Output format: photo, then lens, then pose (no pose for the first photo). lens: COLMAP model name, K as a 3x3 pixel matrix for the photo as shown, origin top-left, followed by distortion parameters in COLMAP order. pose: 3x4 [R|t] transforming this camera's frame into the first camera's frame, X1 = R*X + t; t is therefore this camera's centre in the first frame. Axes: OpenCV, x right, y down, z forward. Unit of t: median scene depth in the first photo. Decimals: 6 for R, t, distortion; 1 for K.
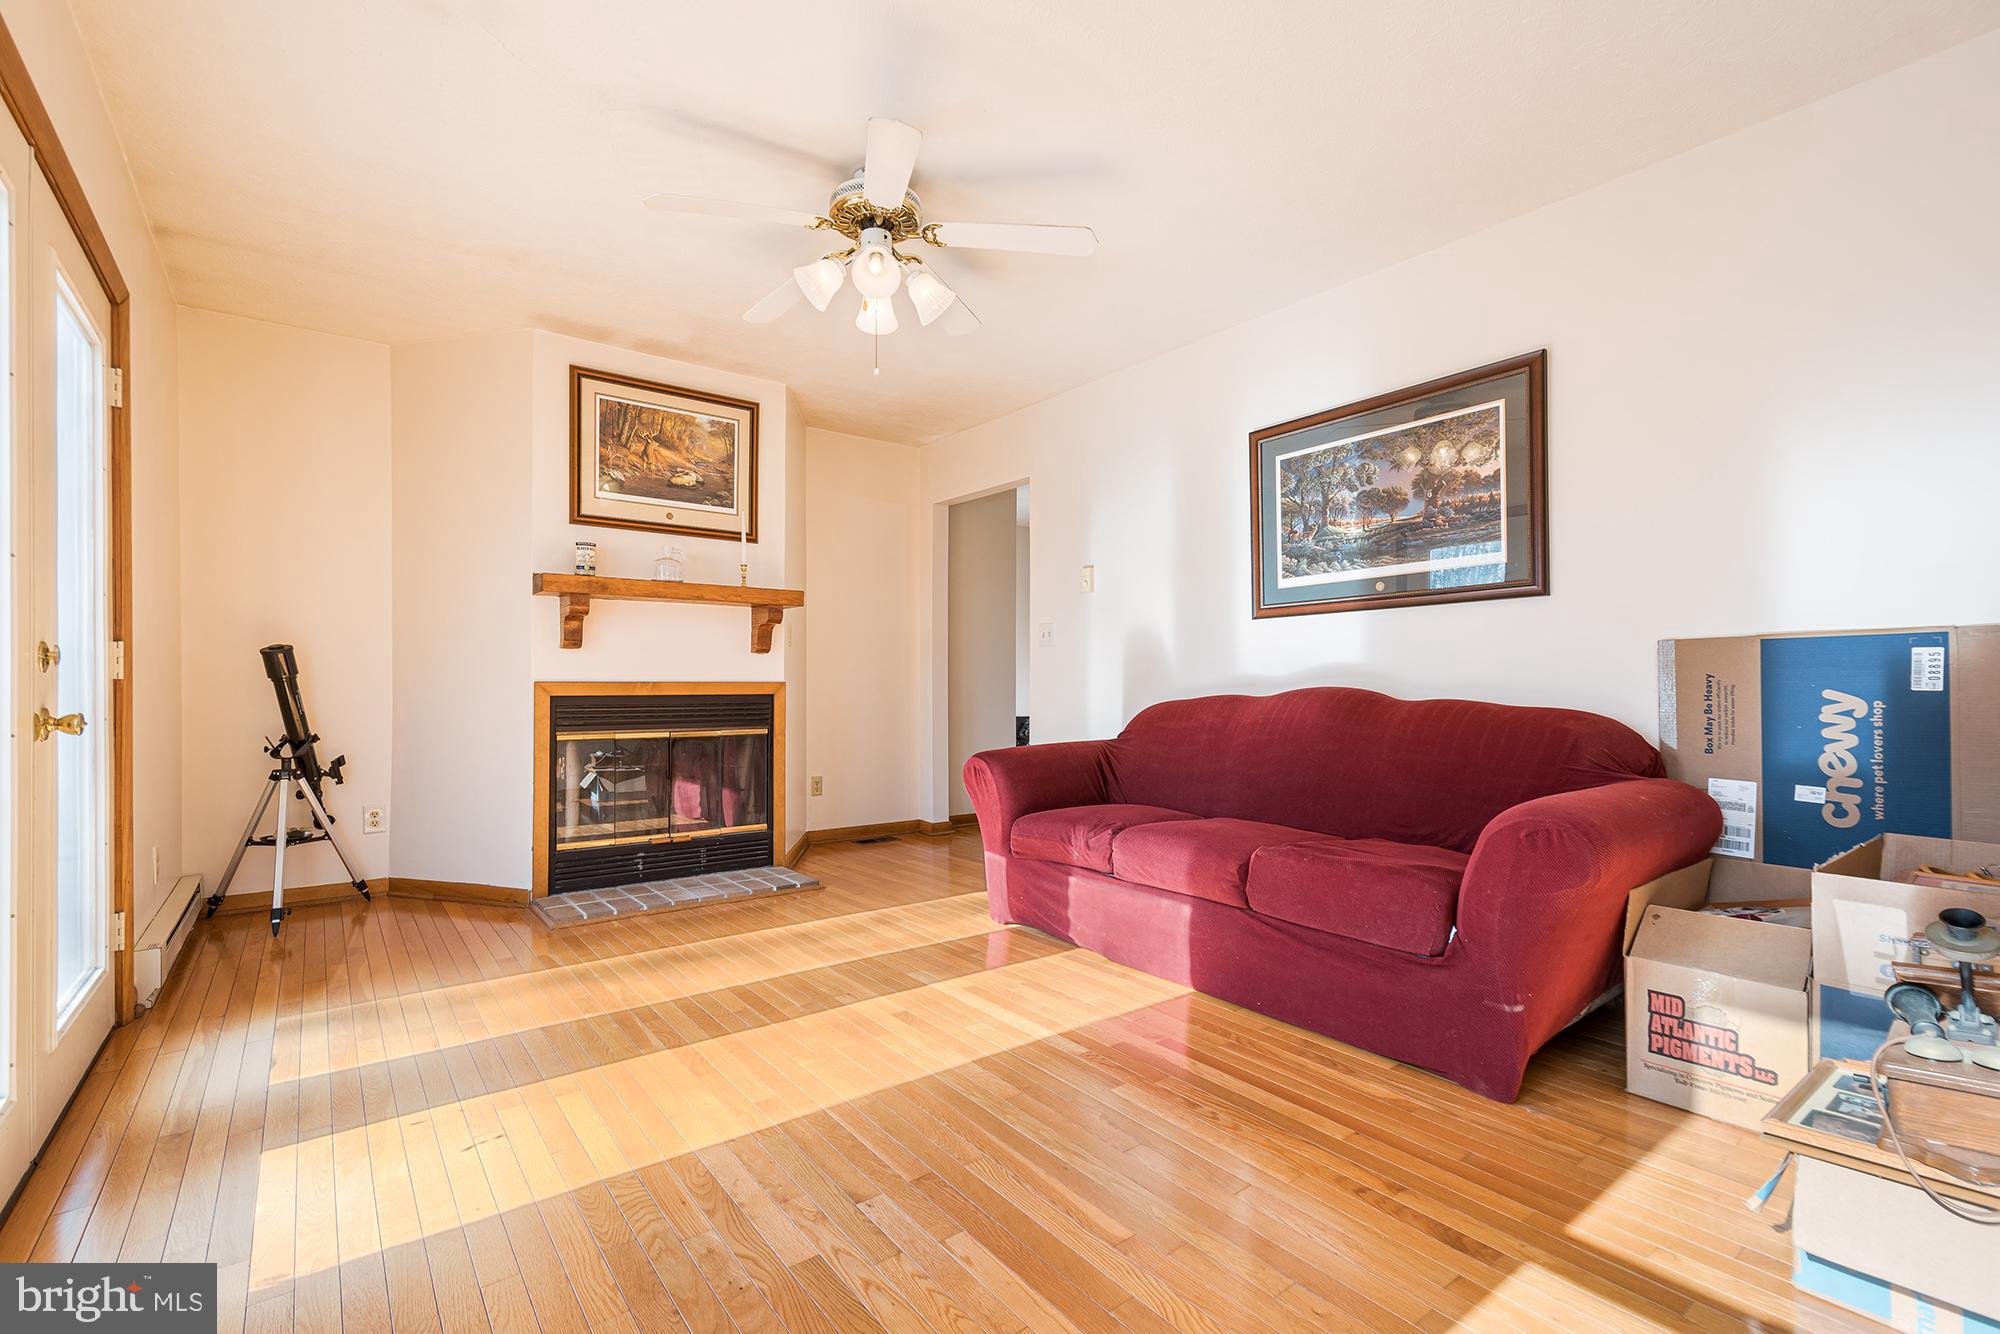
lens RADIAL K [[886.5, 0, 981.7], [0, 886.5, 678.4], [0, 0, 1]] dist [0.017426, -0.006494]
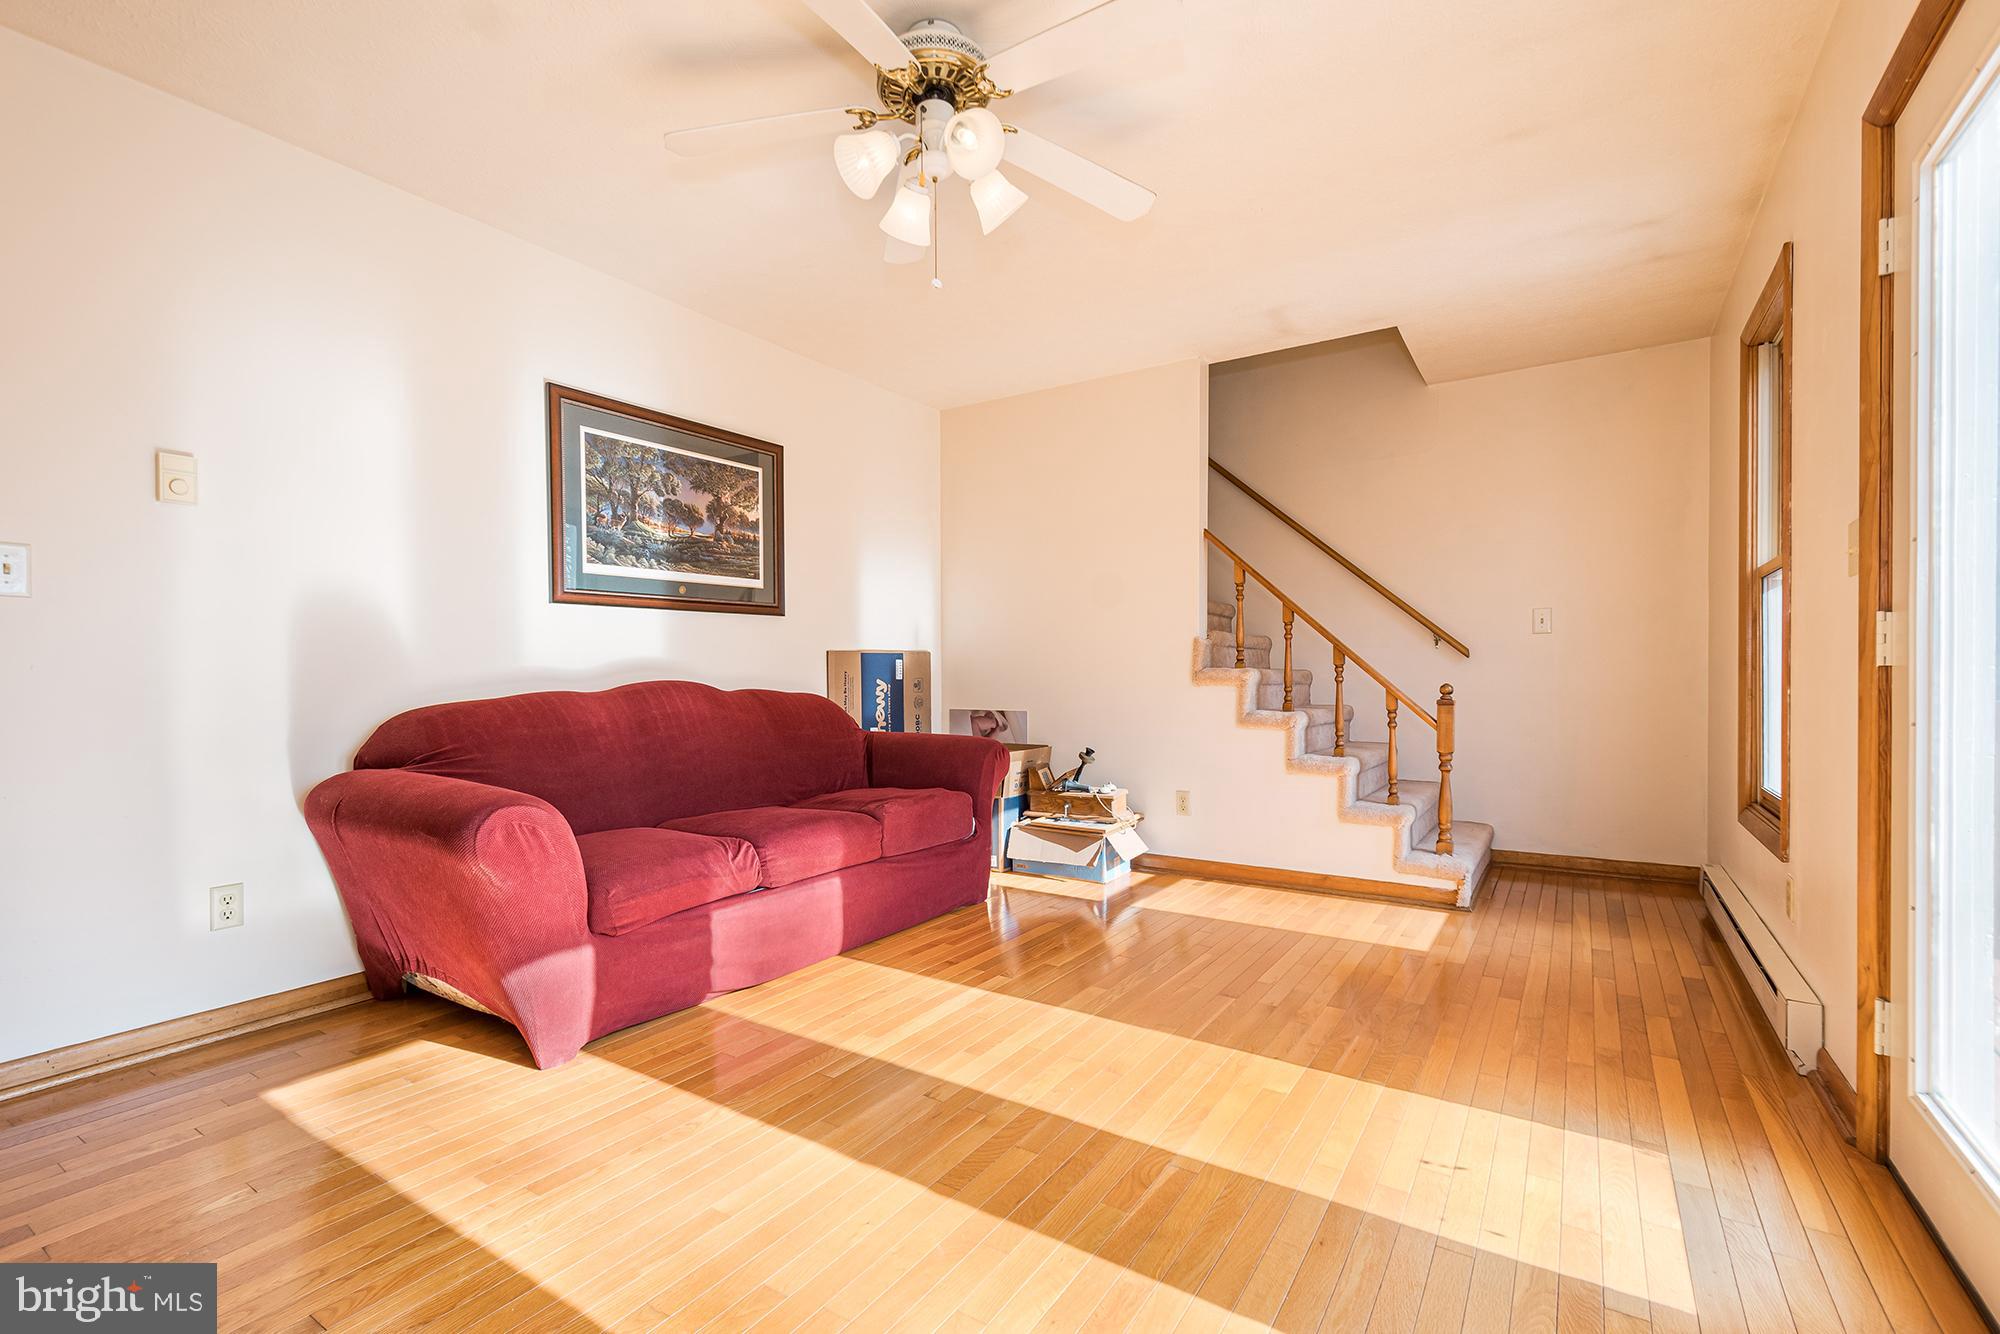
lens RADIAL K [[886.5, 0, 981.7], [0, 886.5, 678.4], [0, 0, 1]] dist [0.017426, -0.006494]
pose [[-0.326769, -0.007386, 0.945076, -0.719069], [-0.007976, 0.999955, 0.005056, -0.000810], [-0.945071, -0.005886, -0.326813, 0.992038]]
